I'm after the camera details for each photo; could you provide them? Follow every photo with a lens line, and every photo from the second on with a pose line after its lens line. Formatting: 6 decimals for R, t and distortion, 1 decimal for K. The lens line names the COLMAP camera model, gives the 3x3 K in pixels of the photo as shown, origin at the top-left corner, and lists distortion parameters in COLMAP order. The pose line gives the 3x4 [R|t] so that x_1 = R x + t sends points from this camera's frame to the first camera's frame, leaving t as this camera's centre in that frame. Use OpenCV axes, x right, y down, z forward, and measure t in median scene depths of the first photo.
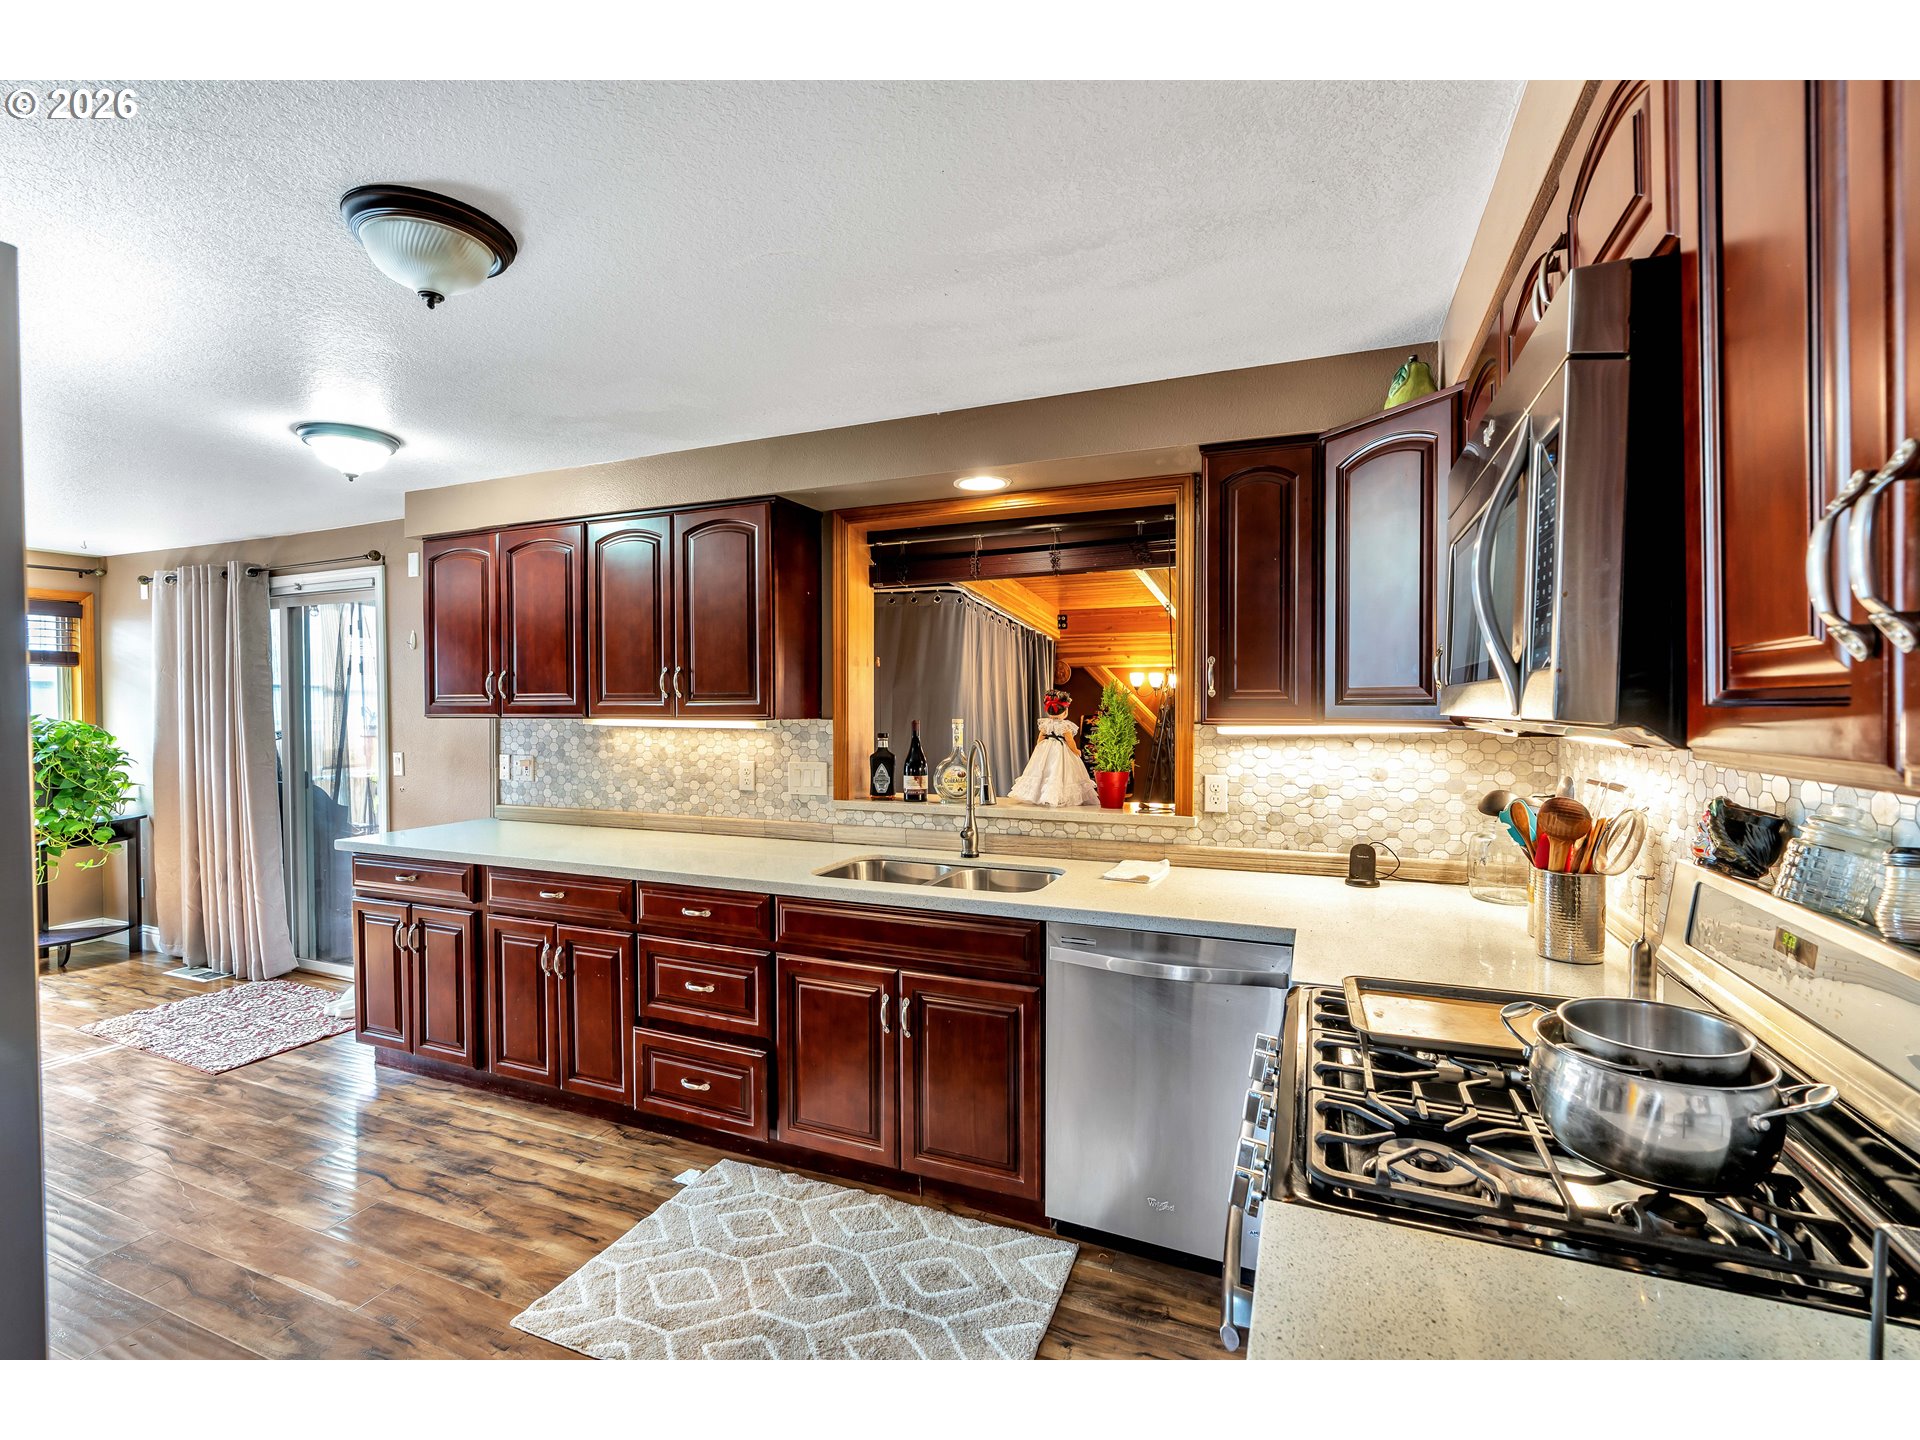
lens RADIAL K [[870.3, 0, 951.6], [0, 870.3, 719.9], [0, 0, 1]] dist [0.010608, -0.000600]
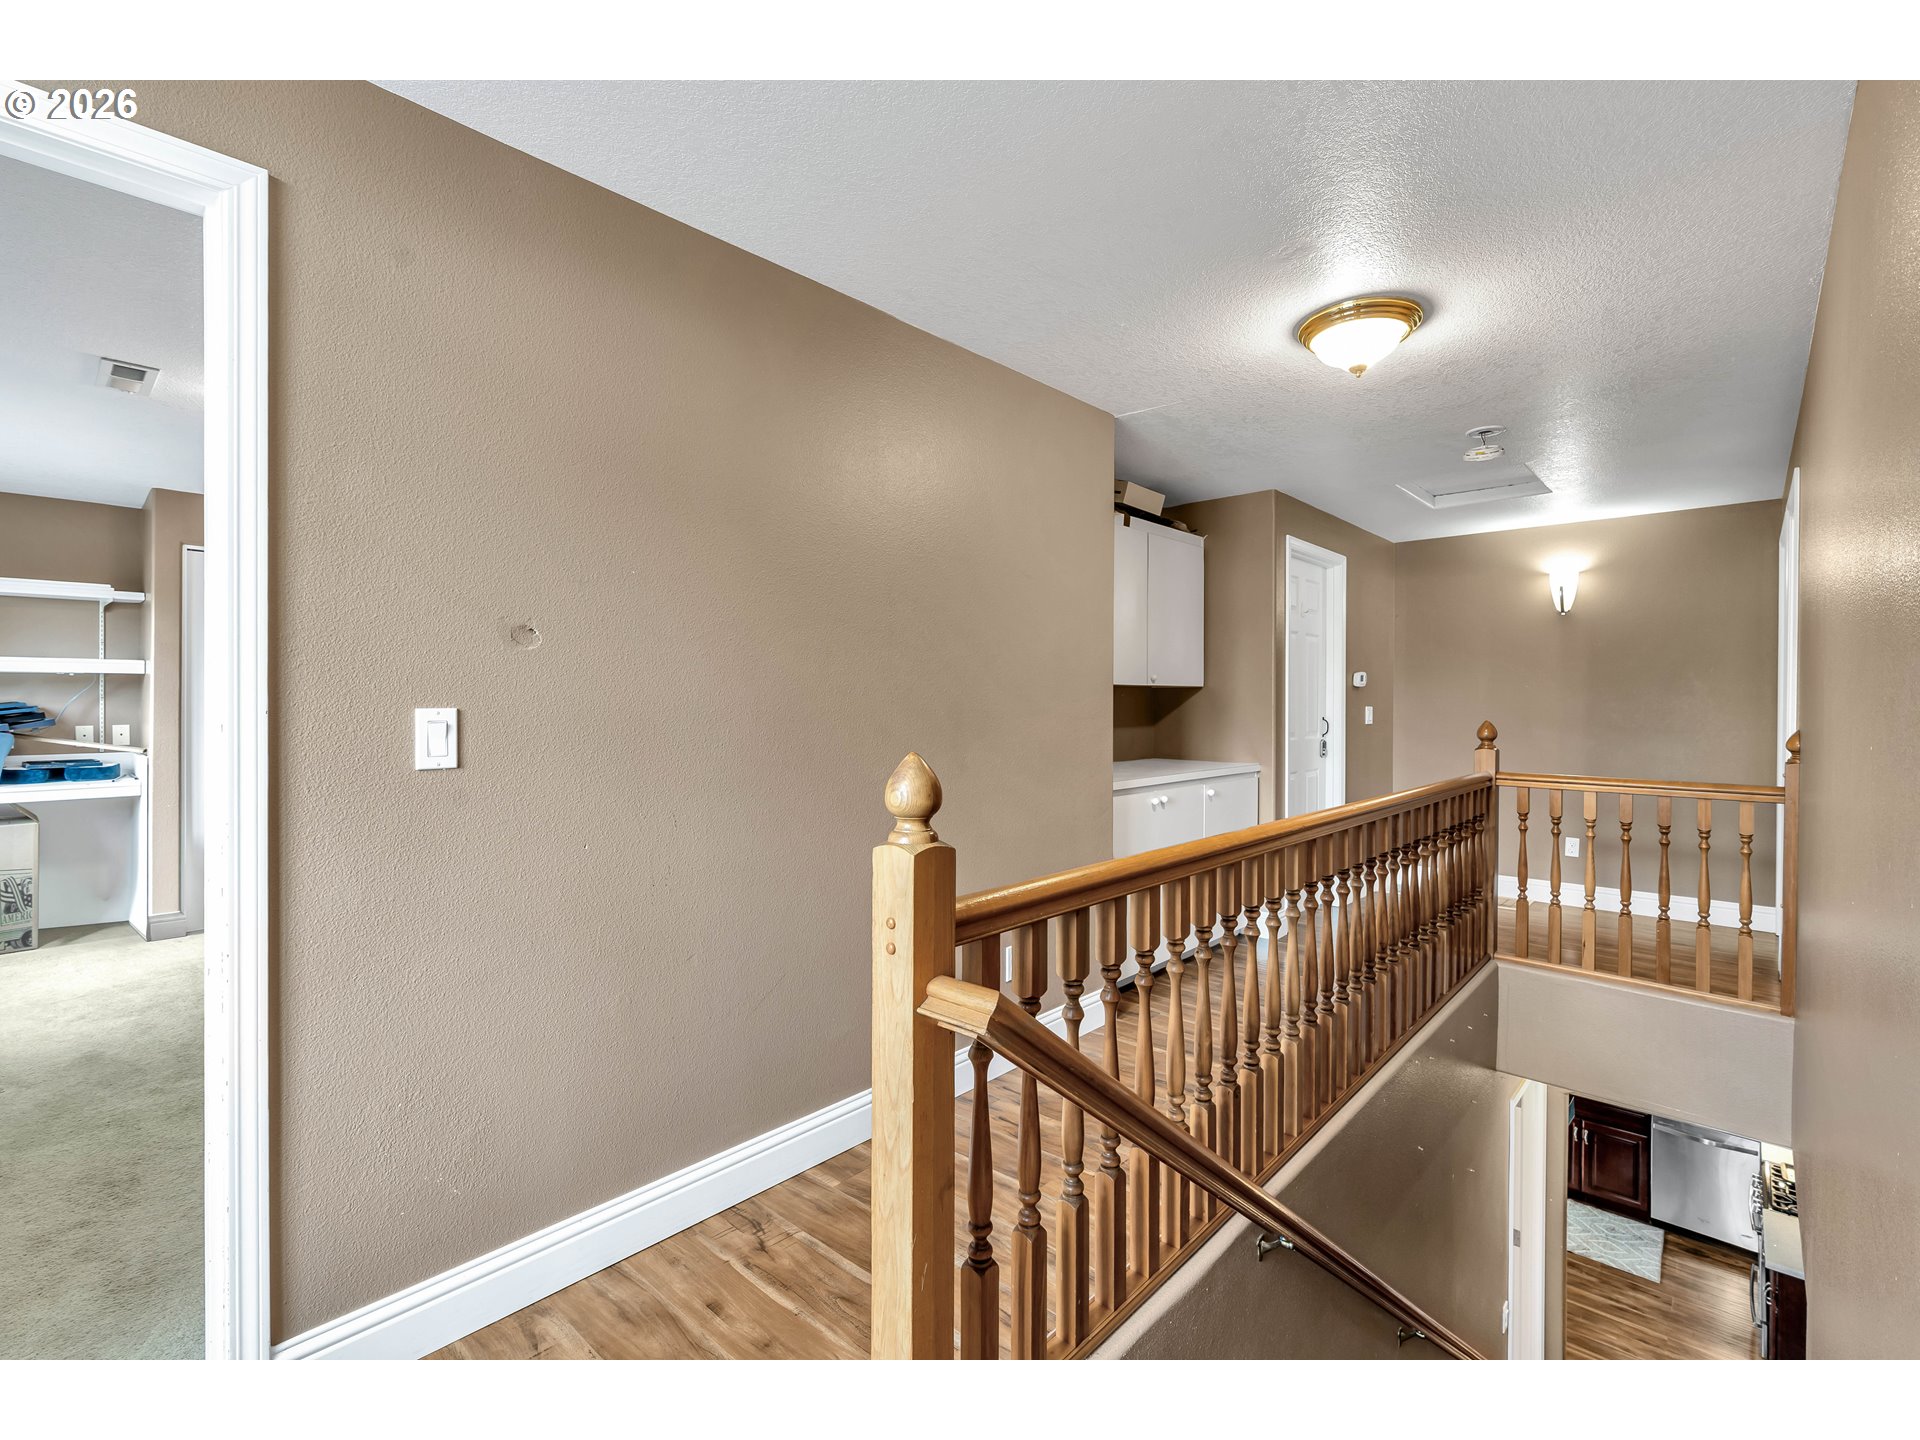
lens RADIAL K [[870.3, 0, 965.7], [0, 870.3, 712.9], [0, 0, 1]] dist [0.010608, -0.000600]
pose [[0.945972, 0.004272, -0.324219, -1.092563], [-0.008021, 0.999916, -0.010226, -1.041282], [0.324148, 0.012274, 0.945927, -2.478716]]
